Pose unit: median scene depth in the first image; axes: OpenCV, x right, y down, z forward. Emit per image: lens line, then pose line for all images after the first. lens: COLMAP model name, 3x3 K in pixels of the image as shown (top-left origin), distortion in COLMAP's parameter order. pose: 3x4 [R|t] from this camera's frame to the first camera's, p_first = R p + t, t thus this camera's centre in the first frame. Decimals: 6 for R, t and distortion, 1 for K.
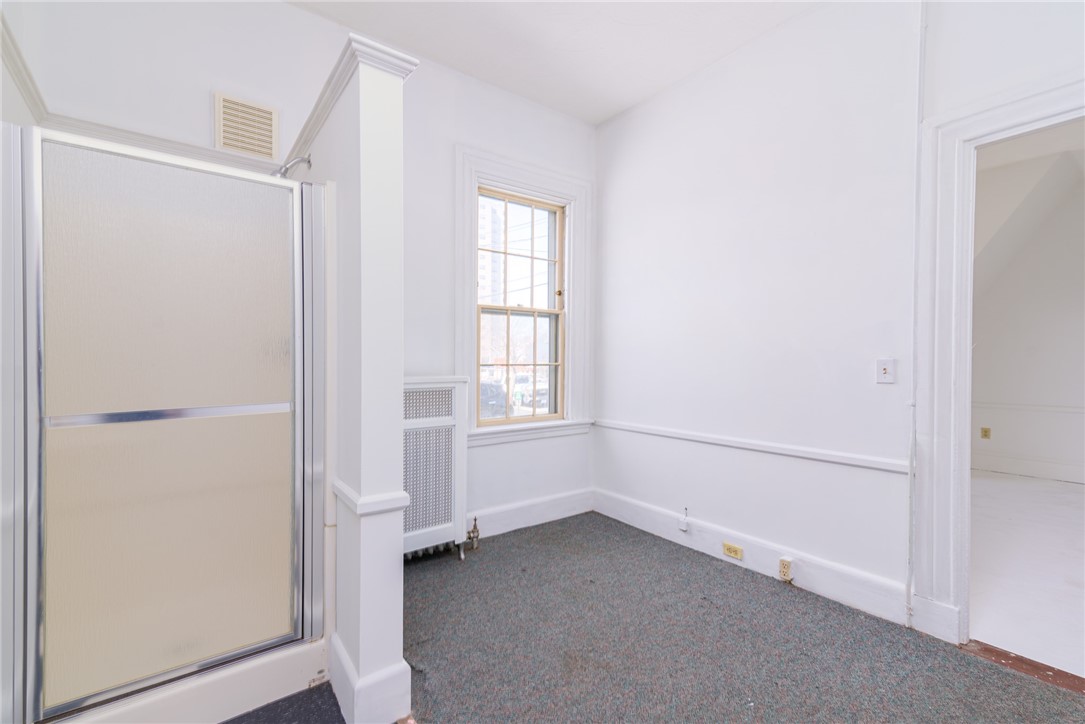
lens RADIAL K [[490.0, 0, 545.5], [0, 490.0, 364.4], [0, 0, 1]] dist [0.022875, -0.002466]
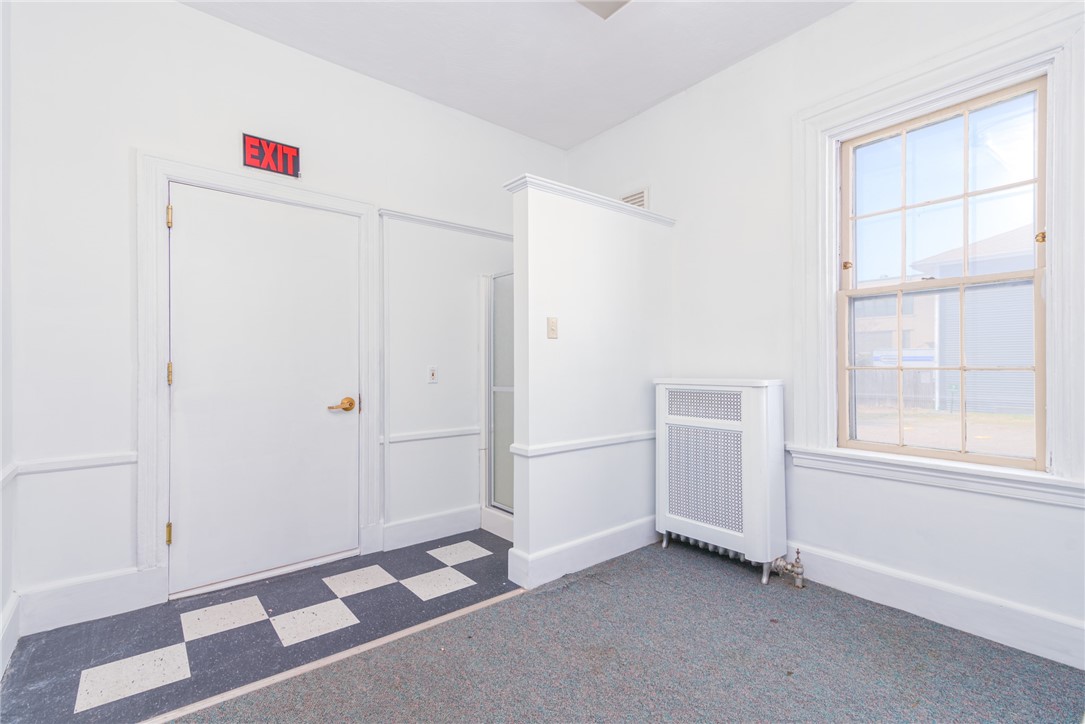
lens RADIAL K [[490.0, 0, 534.9], [0, 490.0, 361.1], [0, 0, 1]] dist [0.022875, -0.002466]
pose [[0.033931, -0.004775, -0.999413, 0.759773], [-0.005537, 0.999972, -0.004966, -0.005616], [0.999409, 0.005703, 0.033904, 0.570858]]
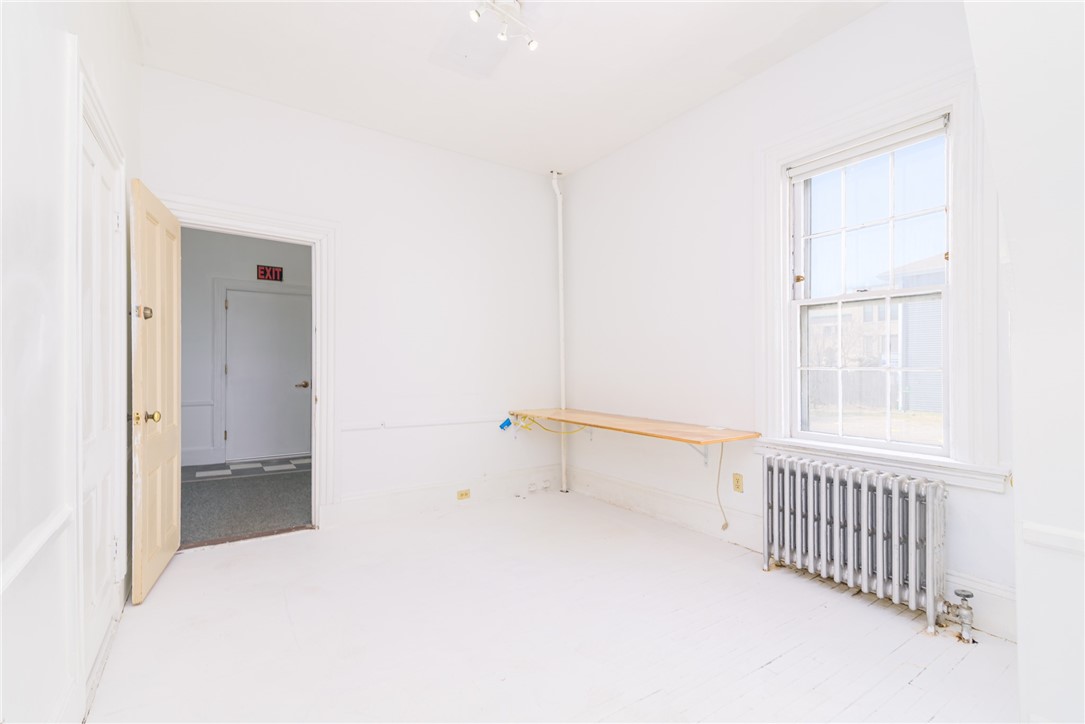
lens RADIAL K [[490.0, 0, 551.1], [0, 490.0, 360.6], [0, 0, 1]] dist [0.022875, -0.002466]
pose [[-0.024942, -0.005632, -0.999673, 0.931448], [-0.007454, 0.999957, -0.005447, -0.007533], [0.999661, 0.007315, -0.024983, 0.690937]]
